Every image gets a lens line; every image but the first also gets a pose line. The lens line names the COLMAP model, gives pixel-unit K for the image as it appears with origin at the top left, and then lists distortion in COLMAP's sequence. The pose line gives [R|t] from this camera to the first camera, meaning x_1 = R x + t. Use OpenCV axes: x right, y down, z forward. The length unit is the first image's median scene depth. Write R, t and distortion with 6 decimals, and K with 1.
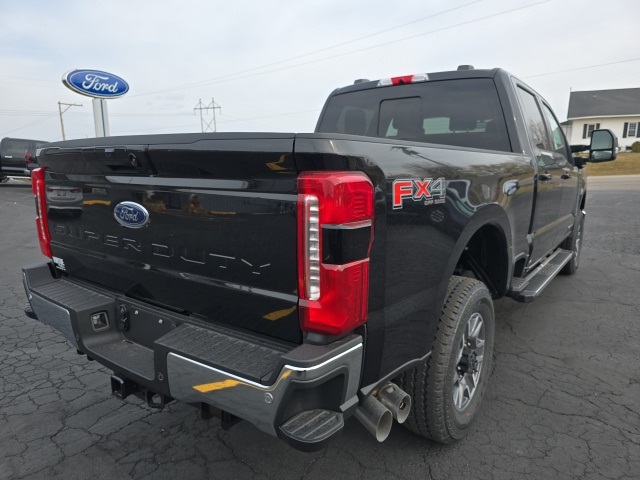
lens RADIAL K [[433.8, 0, 320.9], [0, 433.8, 245.5], [0, 0, 1]] dist [0.035849, -0.017777]
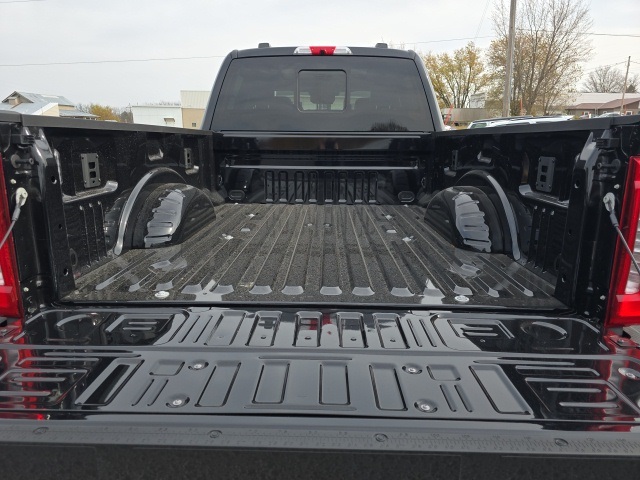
lens RADIAL K [[433.8, 0, 321.6], [0, 433.8, 241.9], [0, 0, 1]] dist [0.035849, -0.017777]
pose [[0.812353, -0.134883, 0.567353, -0.581007], [0.104468, 0.990805, 0.085974, -0.073037], [-0.573733, -0.010571, 0.818974, 0.322536]]
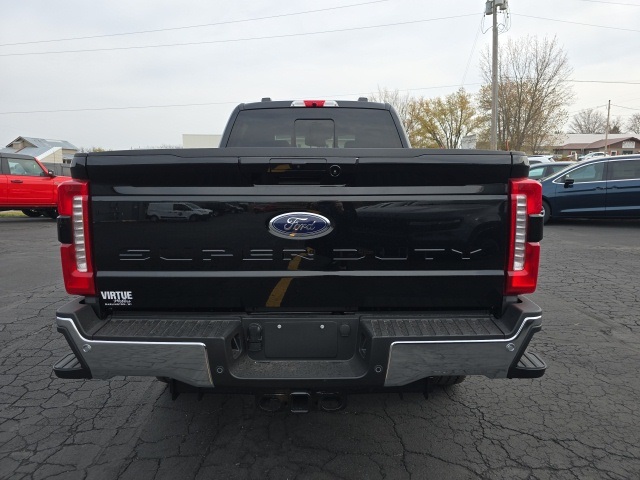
lens RADIAL K [[441.5, 0, 319.9], [0, 441.5, 235.6], [0, 0, 1]] dist [0.028908, 0.006177]
pose [[0.811684, -0.079759, 0.578626, -0.718853], [0.111866, 0.993523, -0.019973, -0.014585], [-0.573285, 0.080940, 0.815348, 0.103366]]
